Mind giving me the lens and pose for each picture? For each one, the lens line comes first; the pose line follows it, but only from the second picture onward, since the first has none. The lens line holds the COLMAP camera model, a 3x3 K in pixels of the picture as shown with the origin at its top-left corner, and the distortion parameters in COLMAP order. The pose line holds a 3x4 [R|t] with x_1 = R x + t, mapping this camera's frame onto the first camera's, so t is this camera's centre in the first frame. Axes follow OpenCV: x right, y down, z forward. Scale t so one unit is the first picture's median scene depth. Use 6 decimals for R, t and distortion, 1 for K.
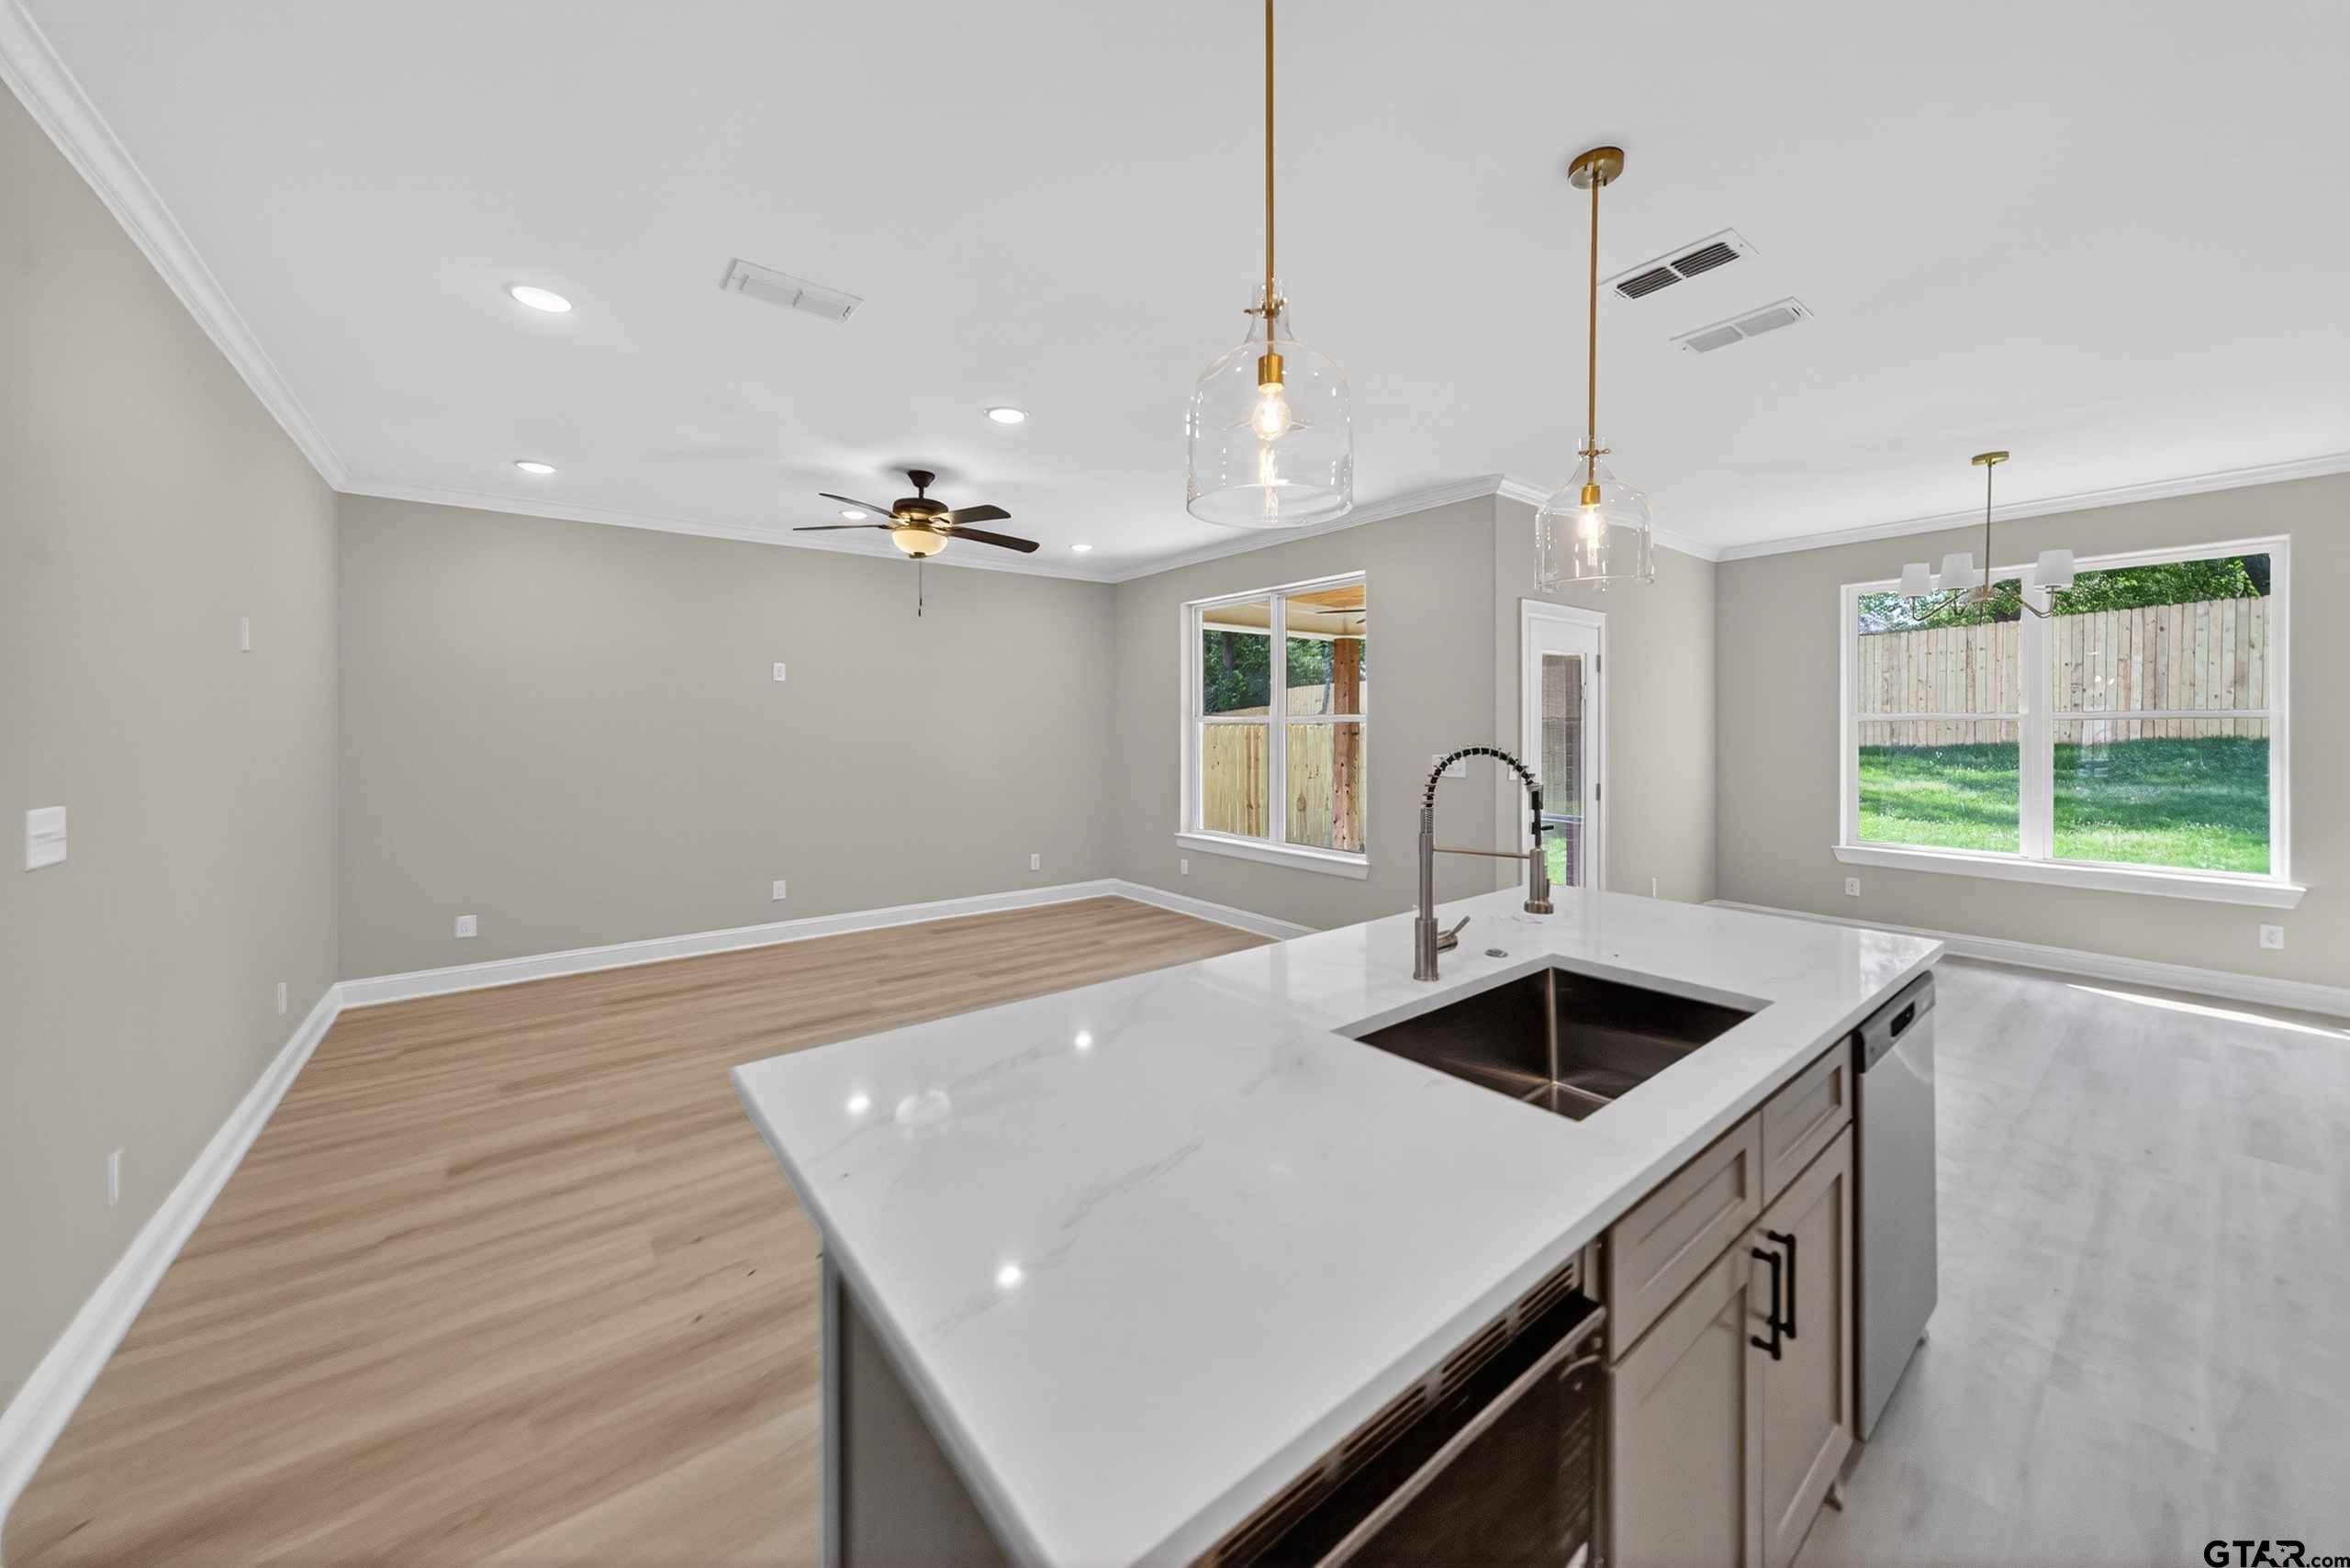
lens RADIAL K [[841.3, 0, 1167.7], [0, 841.3, 727.9], [0, 0, 1]] dist [-0.000423, 0.000023]
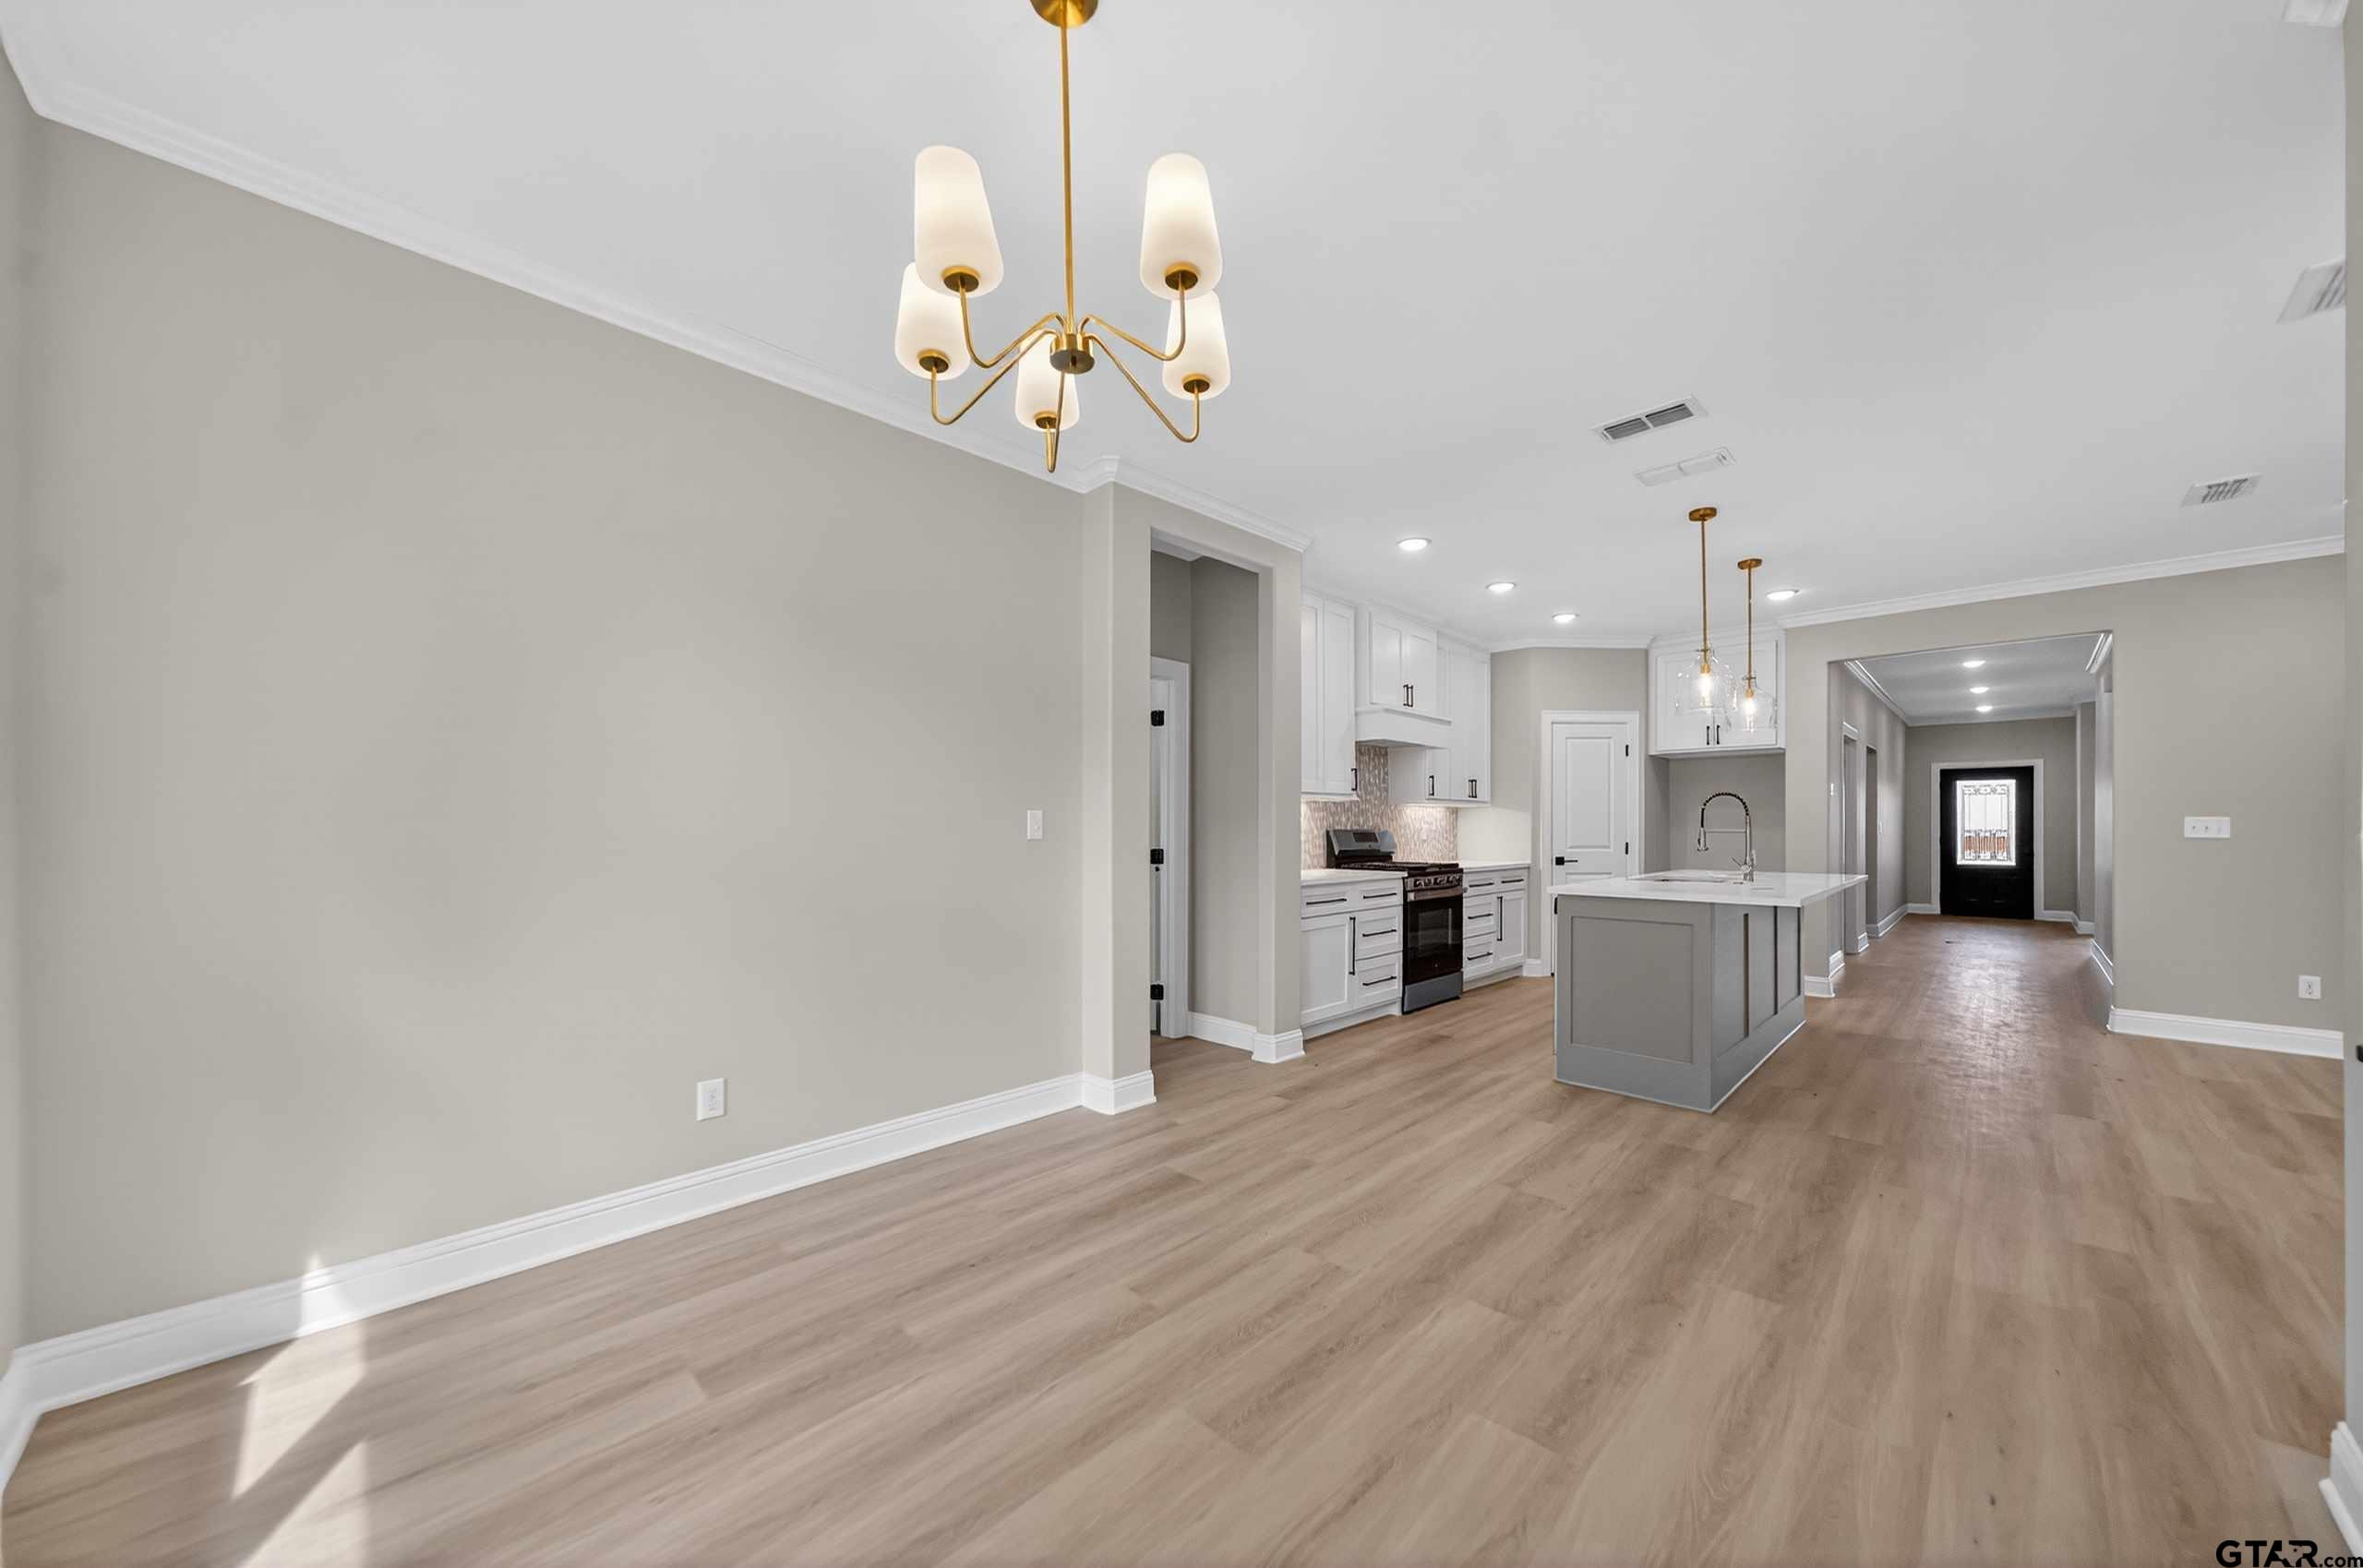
lens RADIAL K [[834.1, 0, 1191.4], [0, 834.1, 828.4], [0, 0, 1]] dist [0.000378, 0.000065]
pose [[-0.991041, 0.002517, -0.133531, 0.781455], [0.002200, 0.999994, 0.002524, 0.040581], [0.133537, 0.002208, -0.991041, 1.104648]]
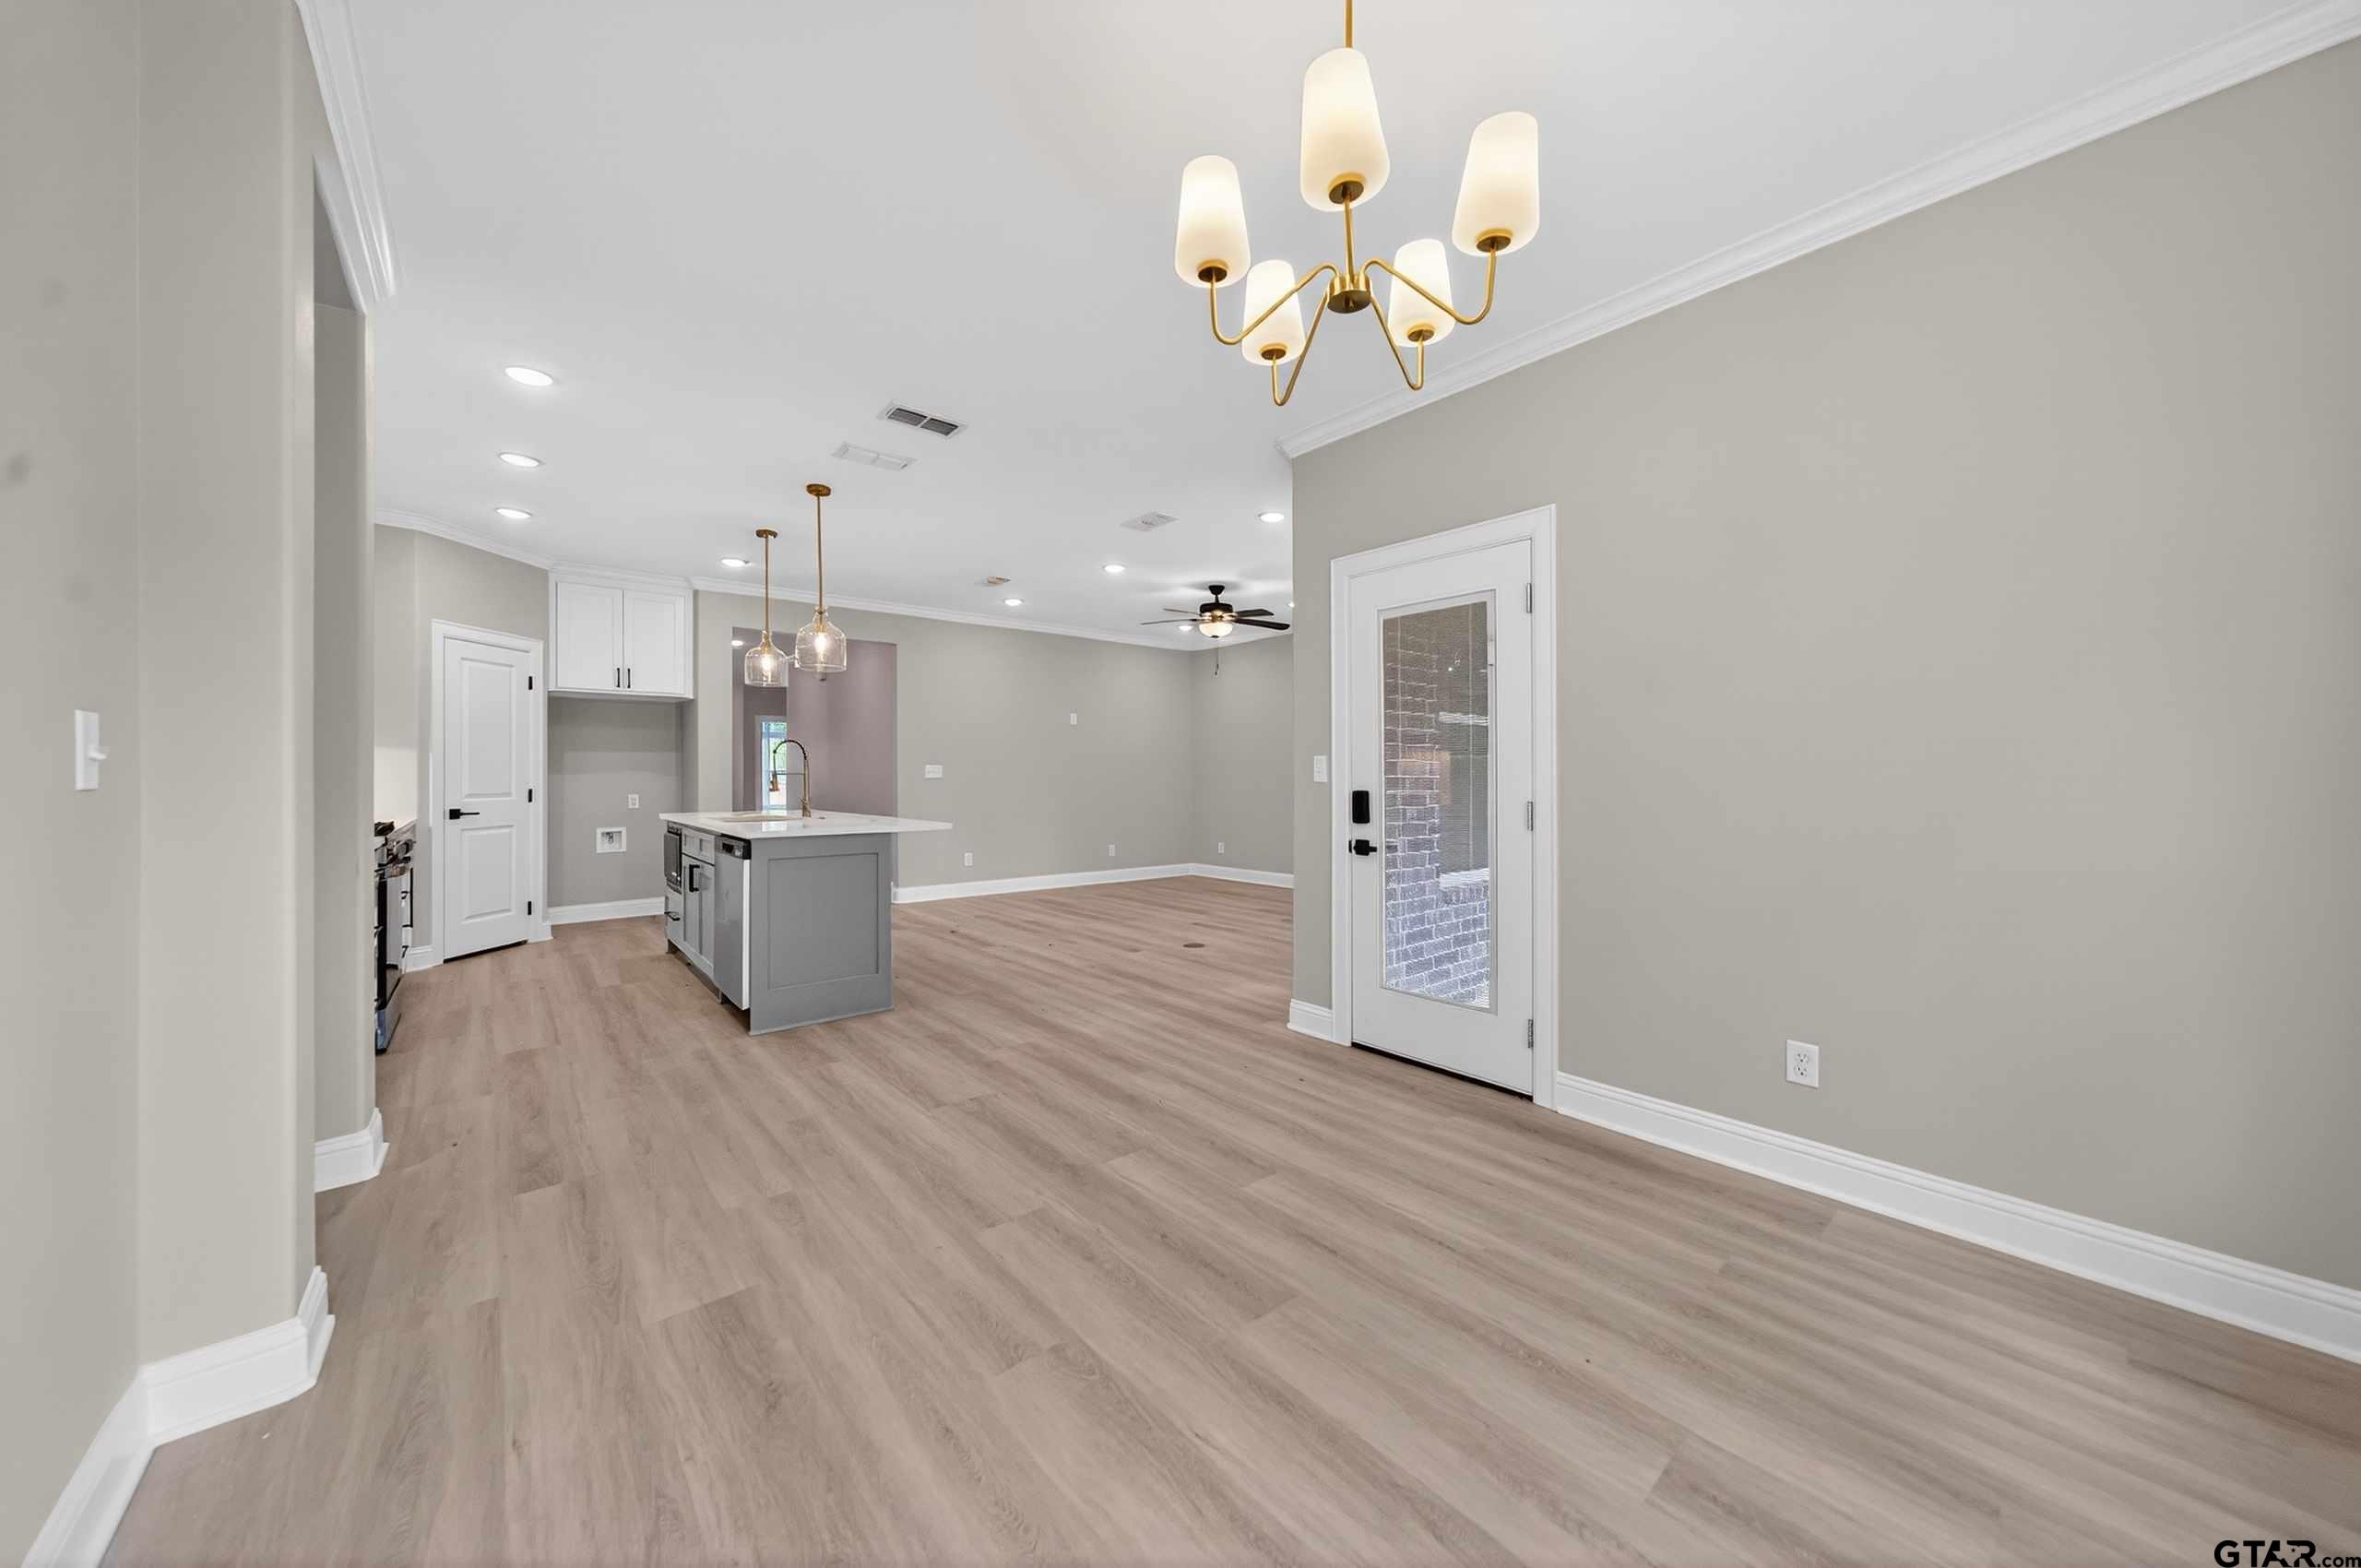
lens RADIAL K [[817.4, 0, 1176.1], [0, 817.4, 772.5], [0, 0, 1]] dist [-0.001440, 0.000010]
pose [[0.039623, 0.000526, -0.999215, 1.077098], [0.002029, 0.999998, 0.000607, 0.045857], [0.999213, -0.002051, 0.039622, 0.729394]]
